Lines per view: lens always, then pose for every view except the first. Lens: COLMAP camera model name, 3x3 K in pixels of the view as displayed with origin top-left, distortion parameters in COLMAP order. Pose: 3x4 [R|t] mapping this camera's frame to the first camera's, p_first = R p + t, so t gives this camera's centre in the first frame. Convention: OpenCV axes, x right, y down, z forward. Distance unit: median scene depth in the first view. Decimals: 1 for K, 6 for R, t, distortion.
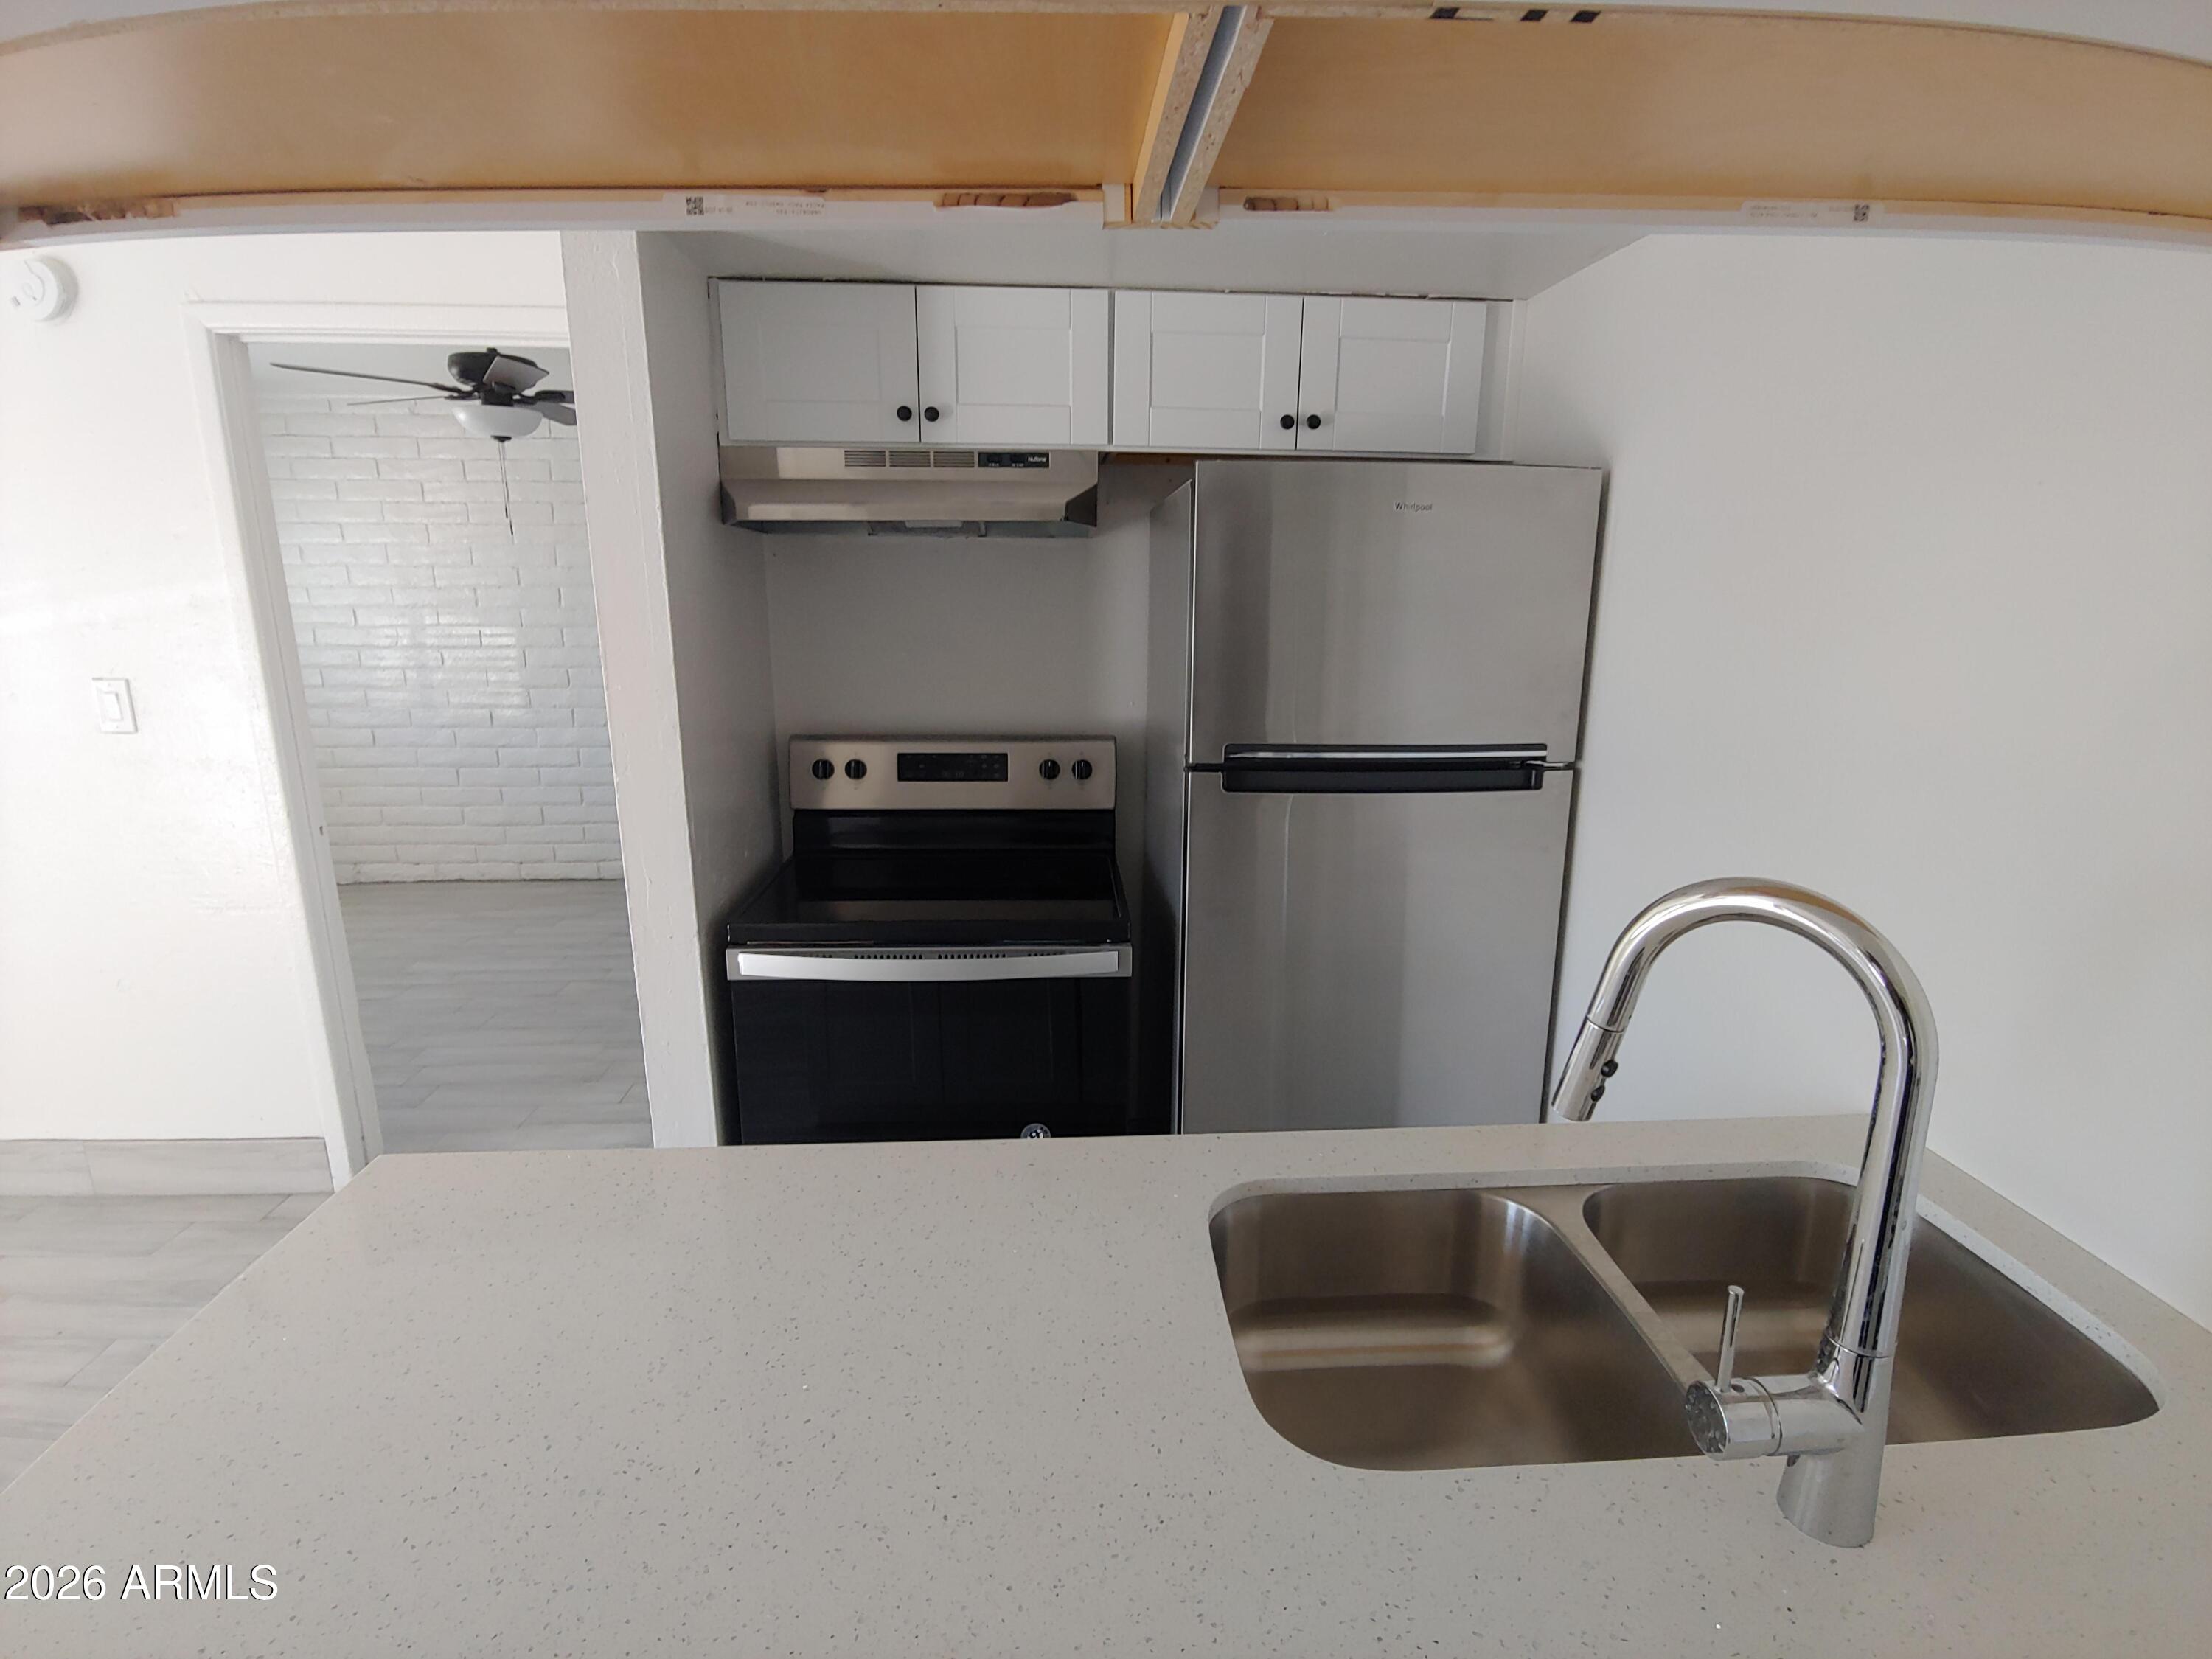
lens RADIAL K [[1079.7, 0, 1112.3], [0, 1079.7, 846.7], [0, 0, 1]] dist [-0.022246, -0.000049]
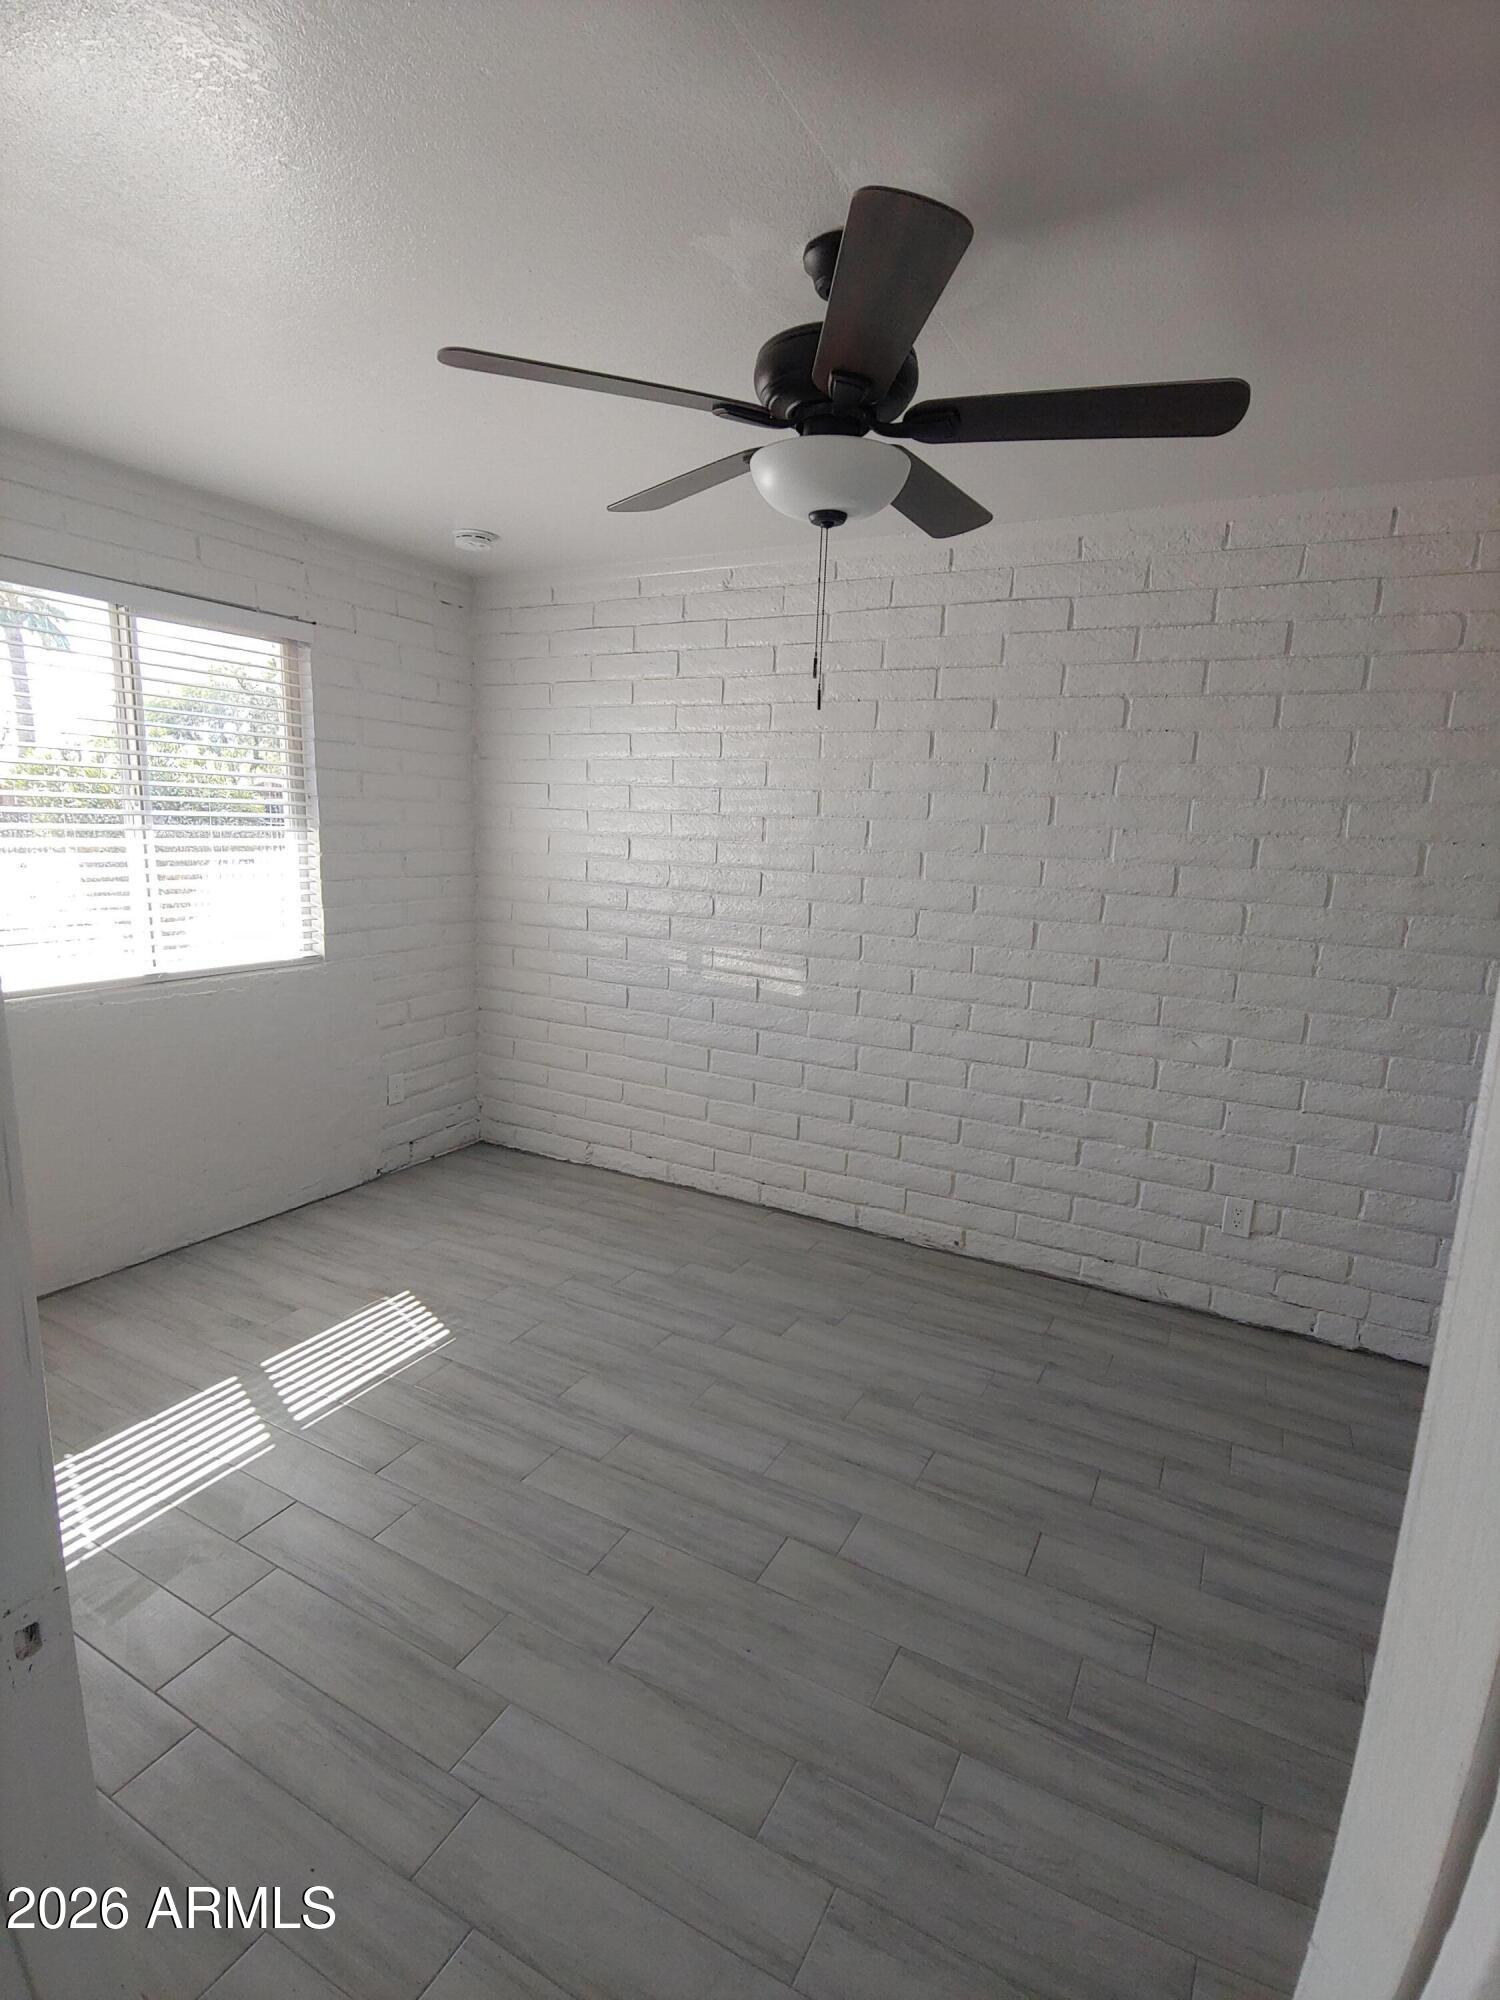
lens RADIAL K [[976.2, 0, 730.8], [0, 976.2, 1002.6], [0, 0, 1]] dist [-0.022246, -0.000049]
pose [[0.834410, 0.124930, -0.536798, -0.241529], [-0.157237, 0.987453, -0.014602, -0.103999], [0.528238, 0.096588, 0.843585, 0.439650]]
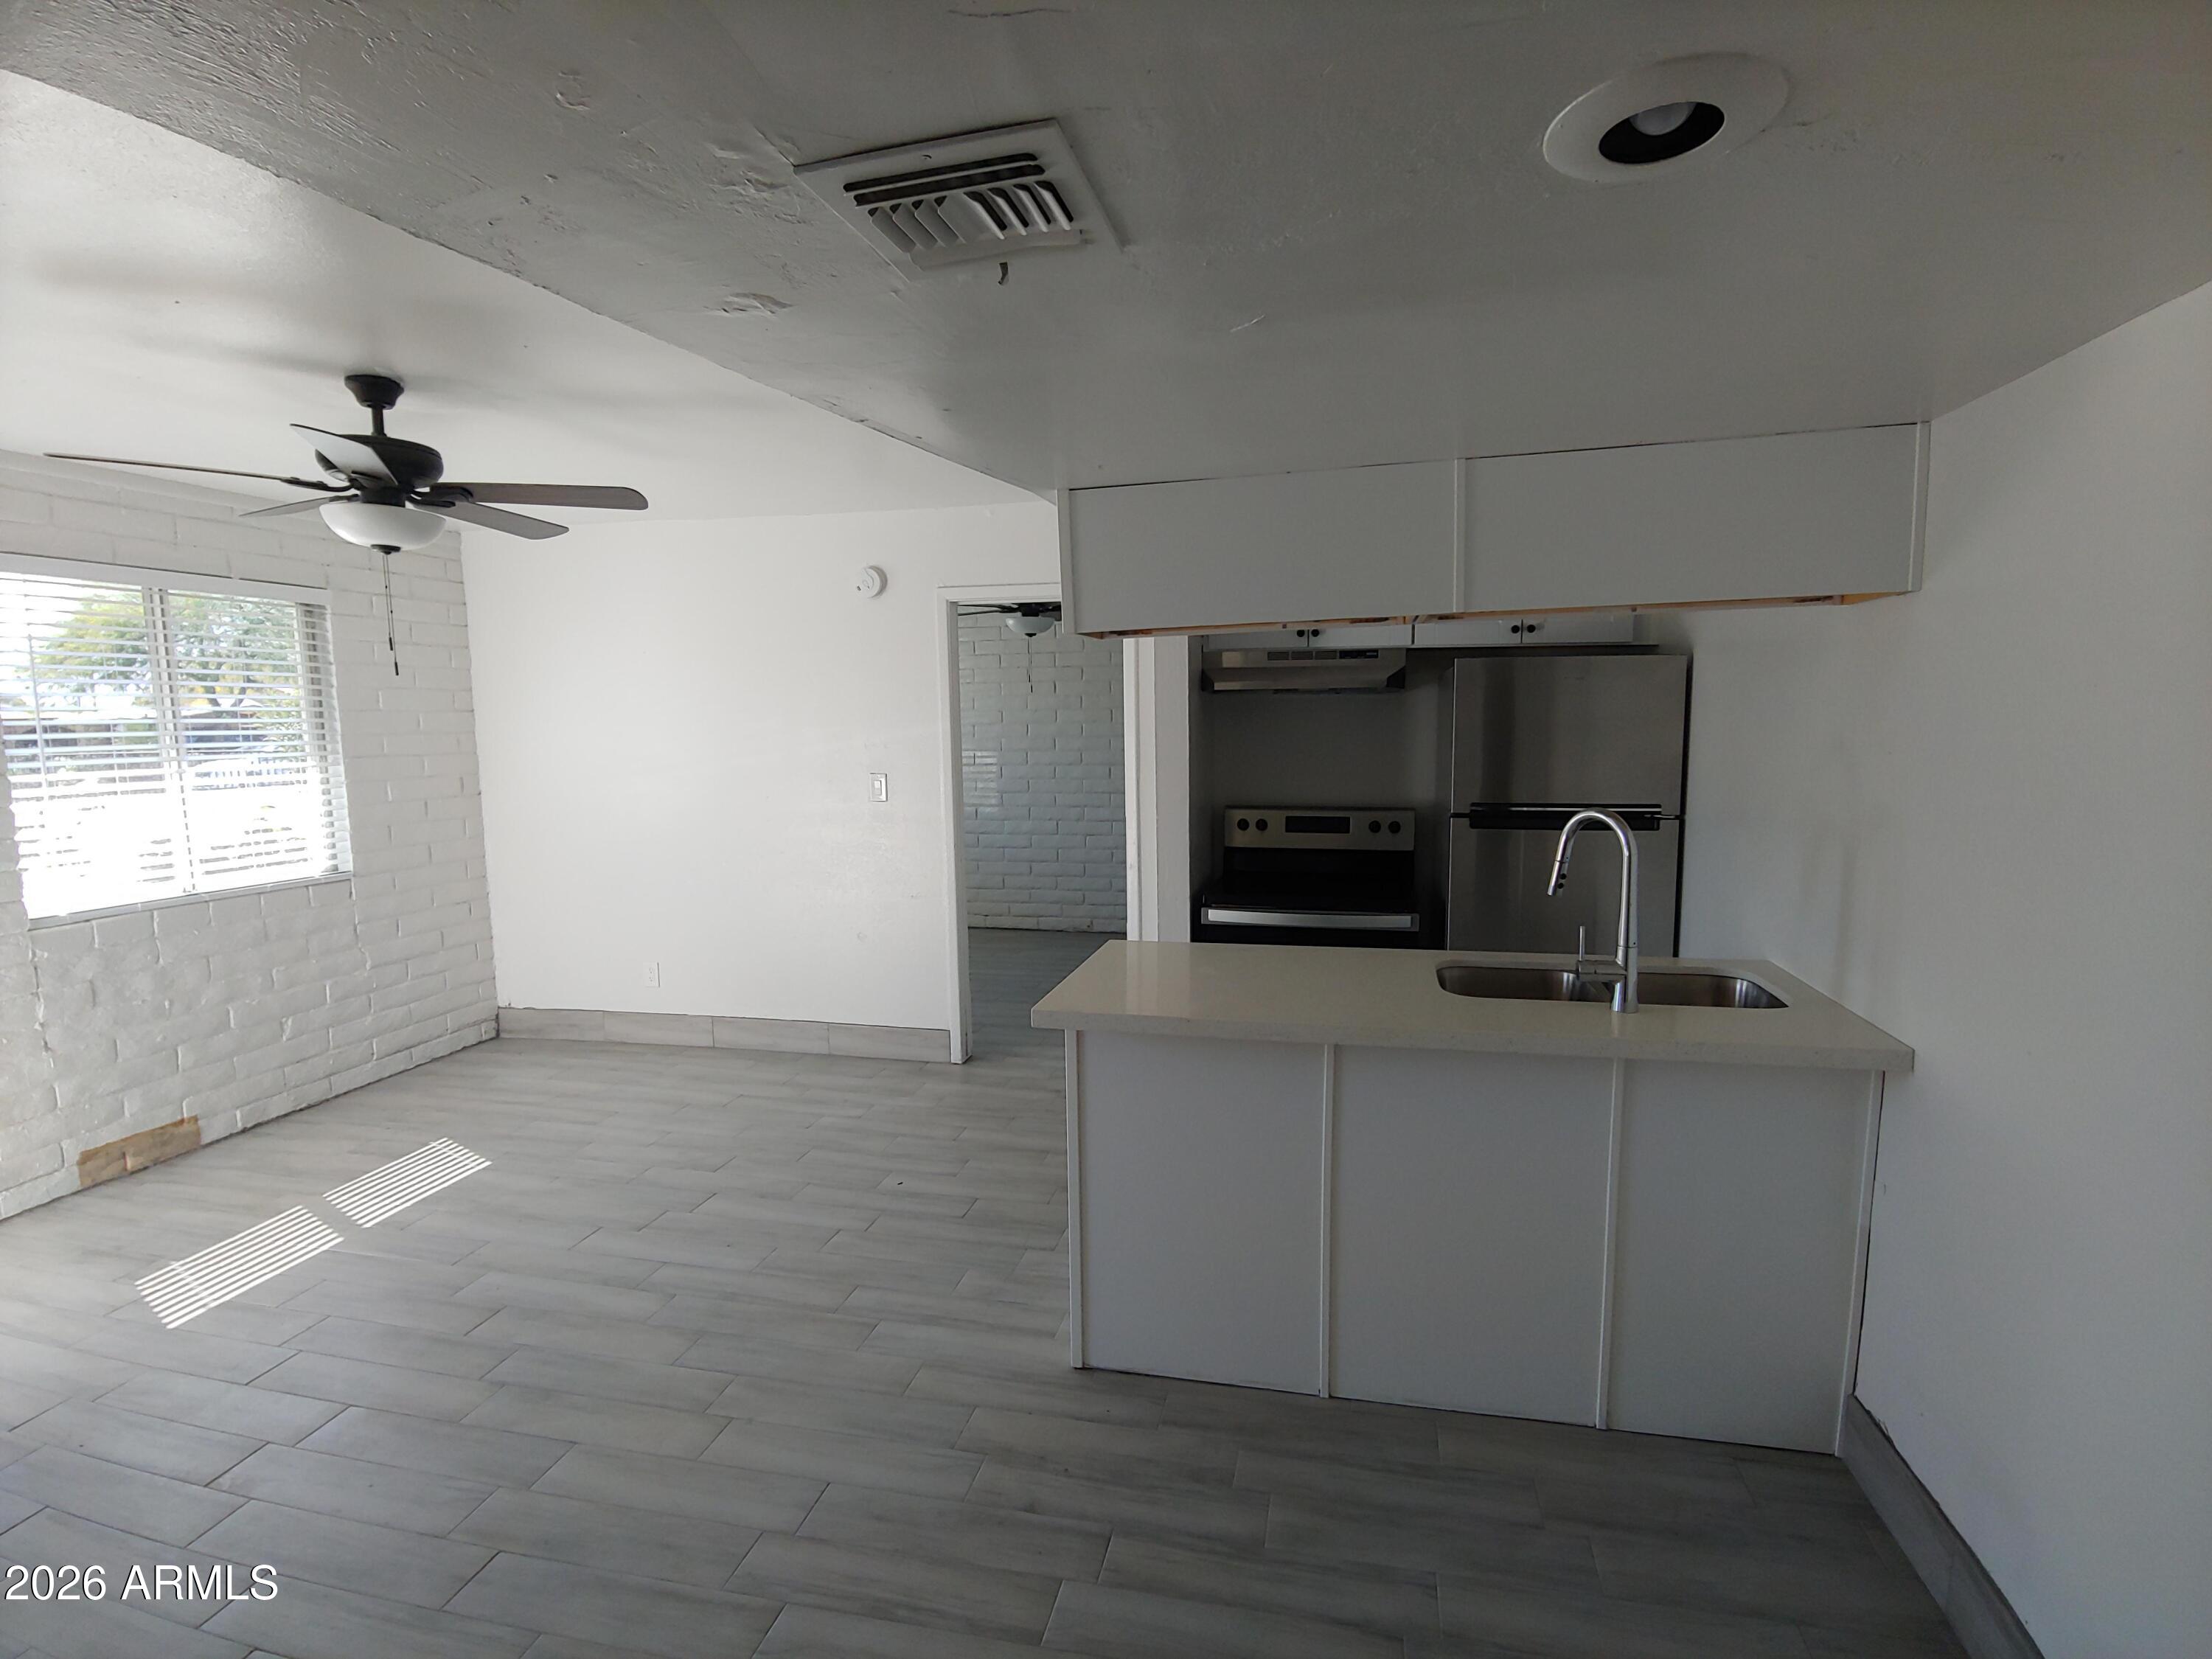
lens RADIAL K [[1079.7, 0, 1121.5], [0, 1079.7, 839.0], [0, 0, 1]] dist [-0.022246, -0.000049]
pose [[0.959505, 0.015282, -0.281278, 0.017469], [-0.050133, 0.991851, -0.117128, 0.078298], [0.277196, 0.126486, 0.952452, -0.341434]]
